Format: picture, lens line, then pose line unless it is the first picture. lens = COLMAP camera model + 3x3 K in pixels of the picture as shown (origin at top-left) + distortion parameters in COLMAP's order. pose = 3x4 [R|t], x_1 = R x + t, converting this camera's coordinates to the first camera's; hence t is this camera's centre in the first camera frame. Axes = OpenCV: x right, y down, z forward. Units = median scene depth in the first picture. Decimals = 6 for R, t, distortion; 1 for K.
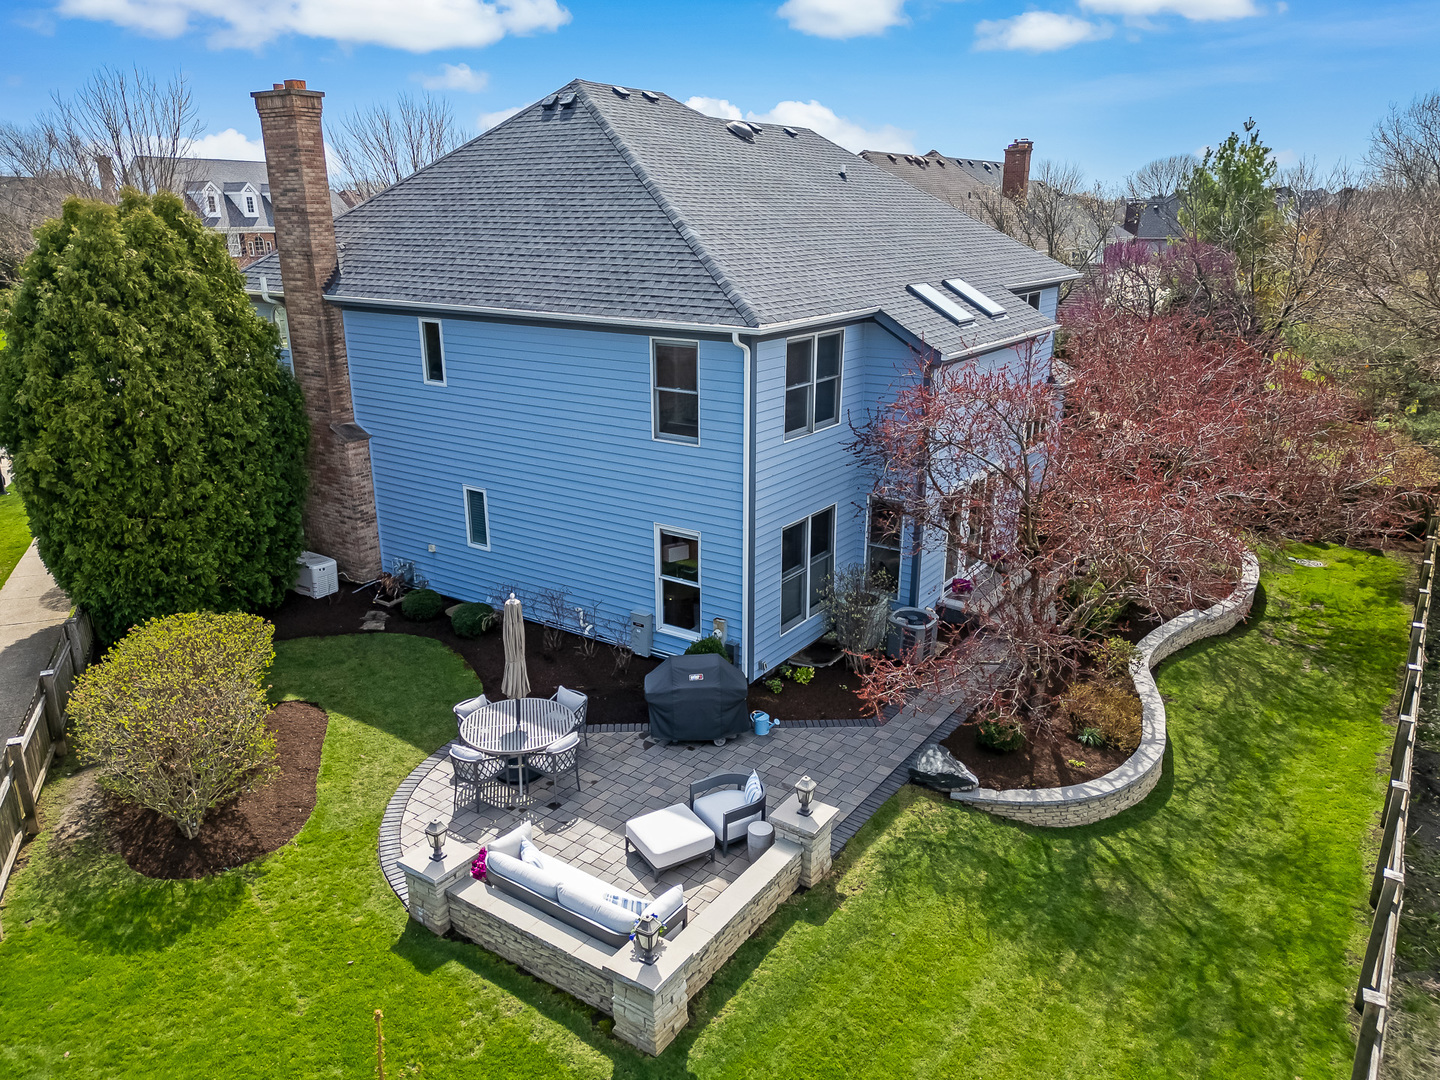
lens RADIAL K [[1026.9, 0, 718.7], [0, 1026.9, 543.0], [0, 0, 1]] dist [0.081292, -0.085838]
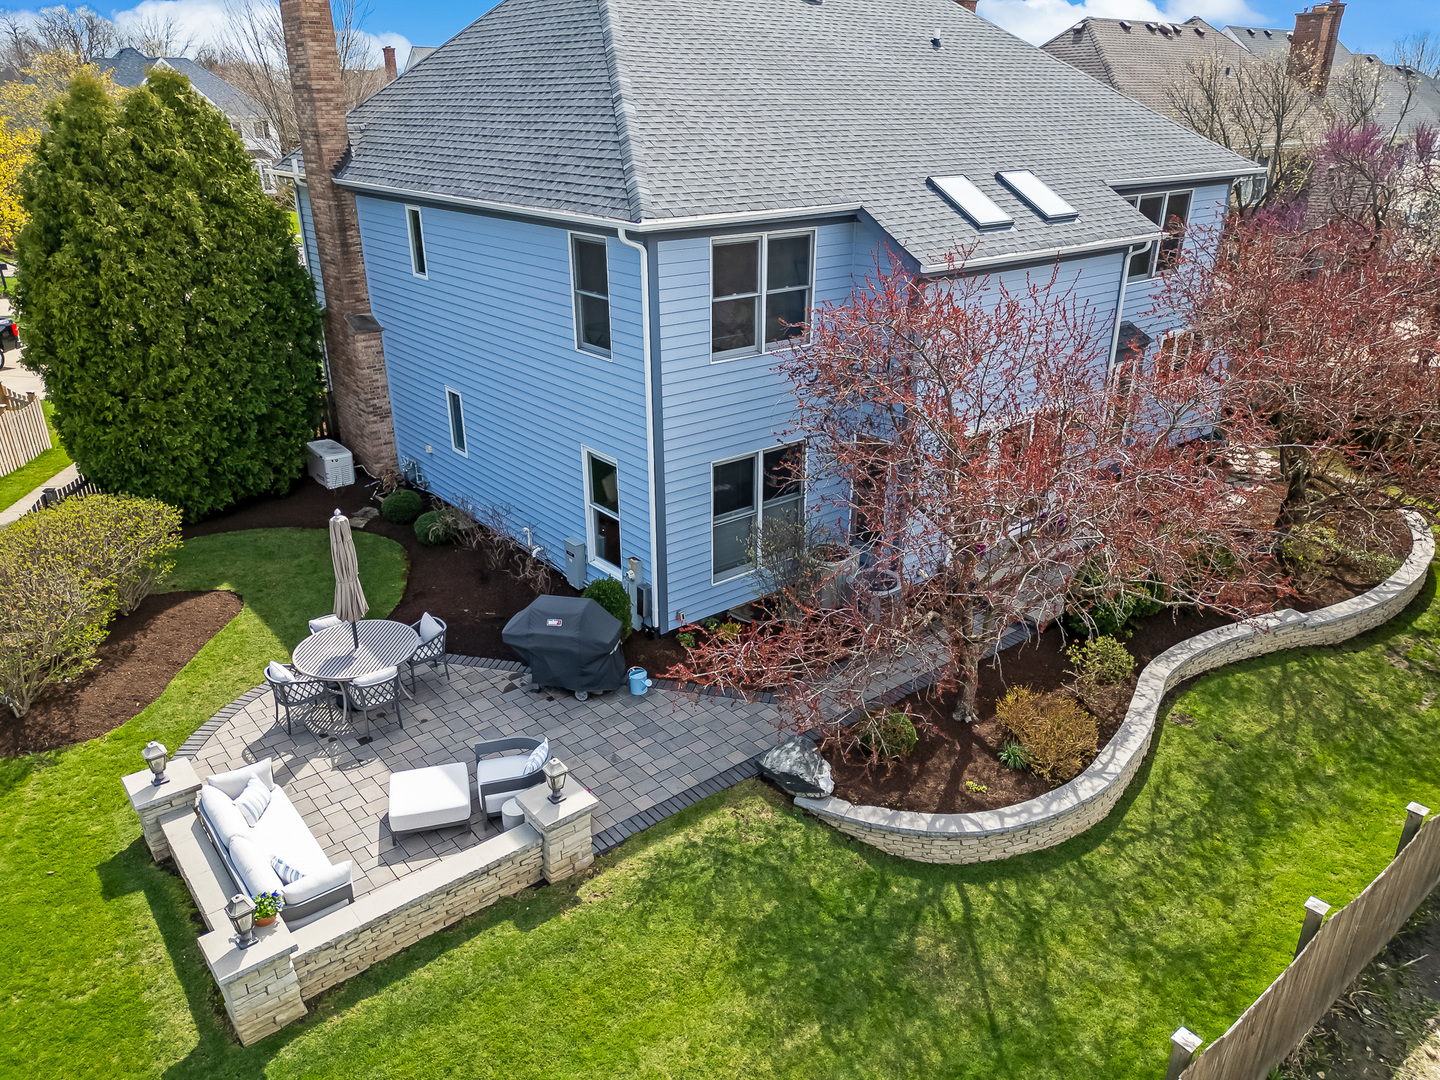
lens RADIAL K [[1026.9, 0, 718.7], [0, 1026.9, 543.0], [0, 0, 1]] dist [0.081292, -0.085838]
pose [[0.958410, 0.109033, -0.263745, 0.300478], [-0.084425, 0.991099, 0.102933, -0.036857], [0.272621, -0.076385, 0.959085, 0.161372]]
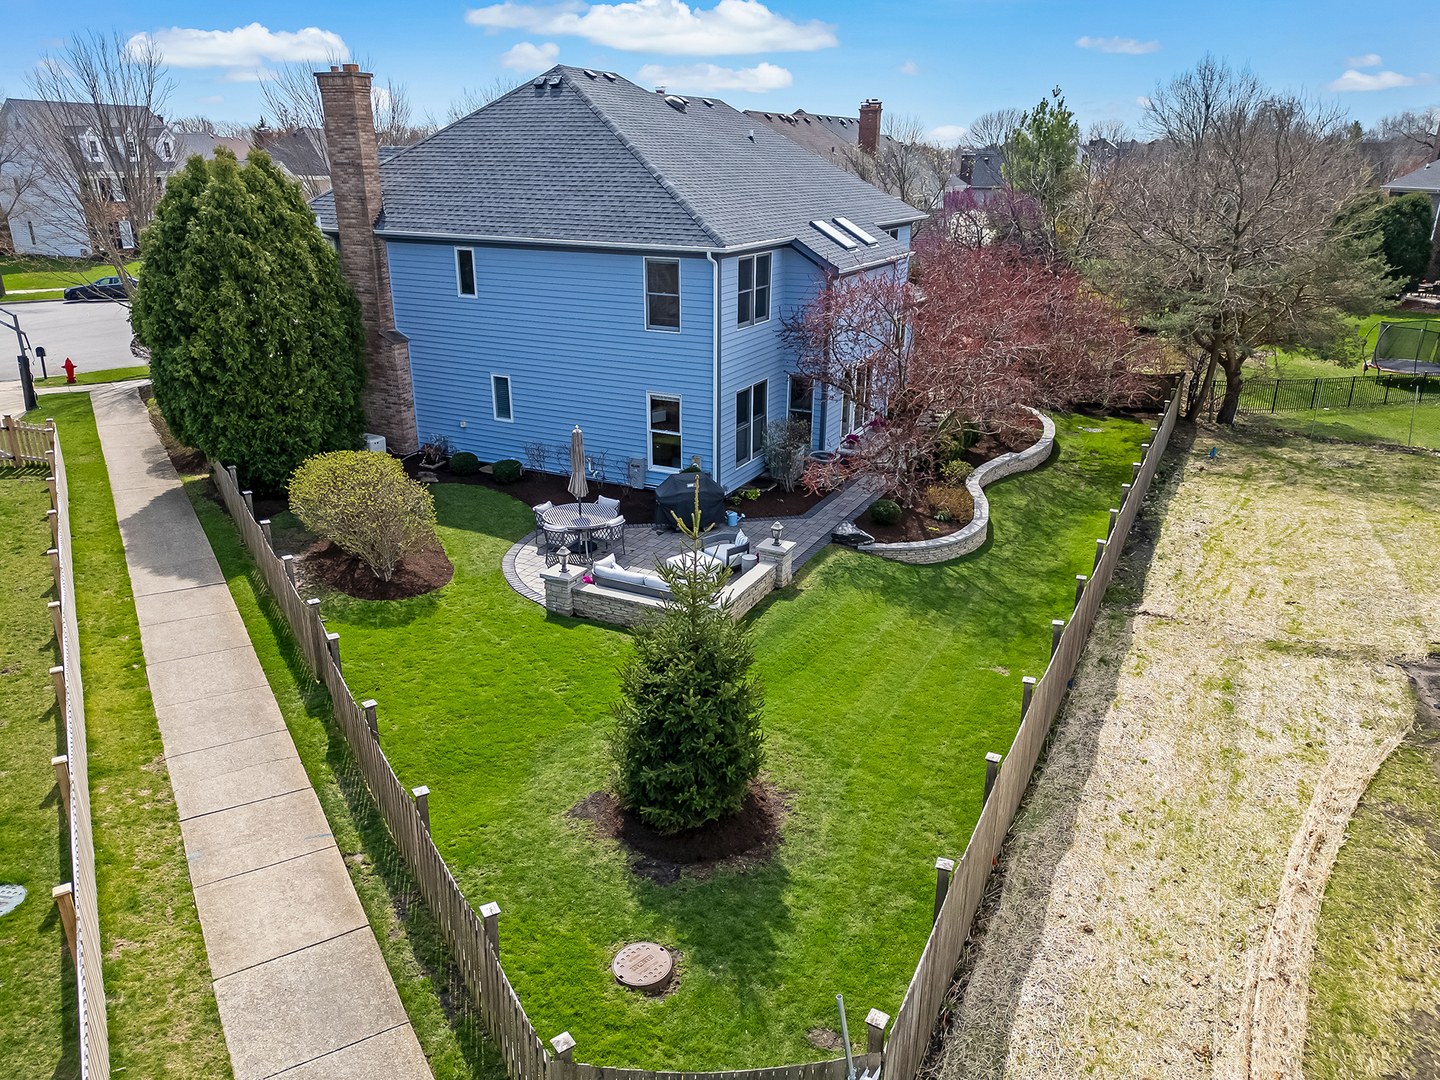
lens RADIAL K [[1026.9, 0, 718.7], [0, 1026.9, 543.0], [0, 0, 1]] dist [0.081292, -0.085838]
pose [[0.990351, -0.043164, 0.131687, -0.160767], [0.037033, 0.998128, 0.048664, 0.126107], [-0.133541, -0.043317, 0.990096, -0.437493]]
